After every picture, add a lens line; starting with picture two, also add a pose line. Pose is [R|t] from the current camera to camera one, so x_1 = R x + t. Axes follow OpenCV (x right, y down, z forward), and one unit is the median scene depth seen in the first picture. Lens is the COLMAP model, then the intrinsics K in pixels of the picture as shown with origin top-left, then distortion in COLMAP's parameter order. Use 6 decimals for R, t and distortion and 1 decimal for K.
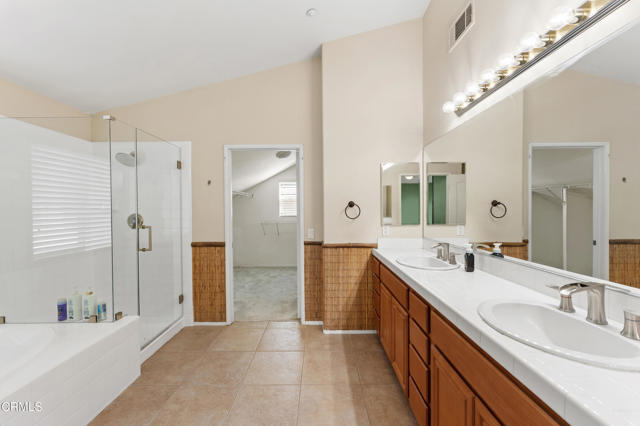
lens RADIAL K [[257.9, 0, 320.7], [0, 257.9, 213.2], [0, 0, 1]] dist [-0.002859, -0.000418]
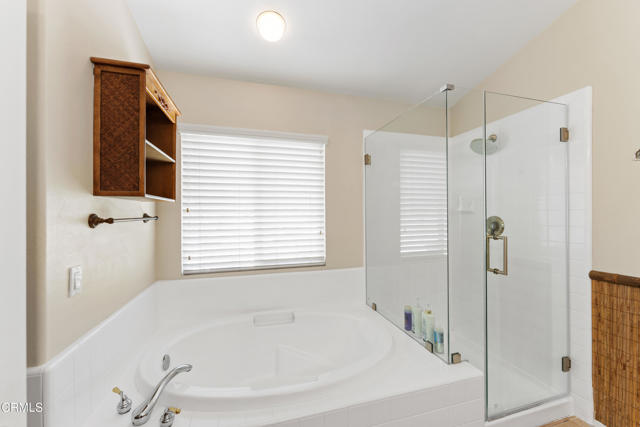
lens RADIAL K [[254.7, 0, 320.2], [0, 254.7, 213.1], [0, 0, 1]] dist [-0.002361, -0.000049]
pose [[0.273631, 0.005166, -0.961821, -0.181471], [-0.004589, 0.999981, 0.004066, -0.008218], [0.961824, 0.003301, 0.273649, 0.386836]]
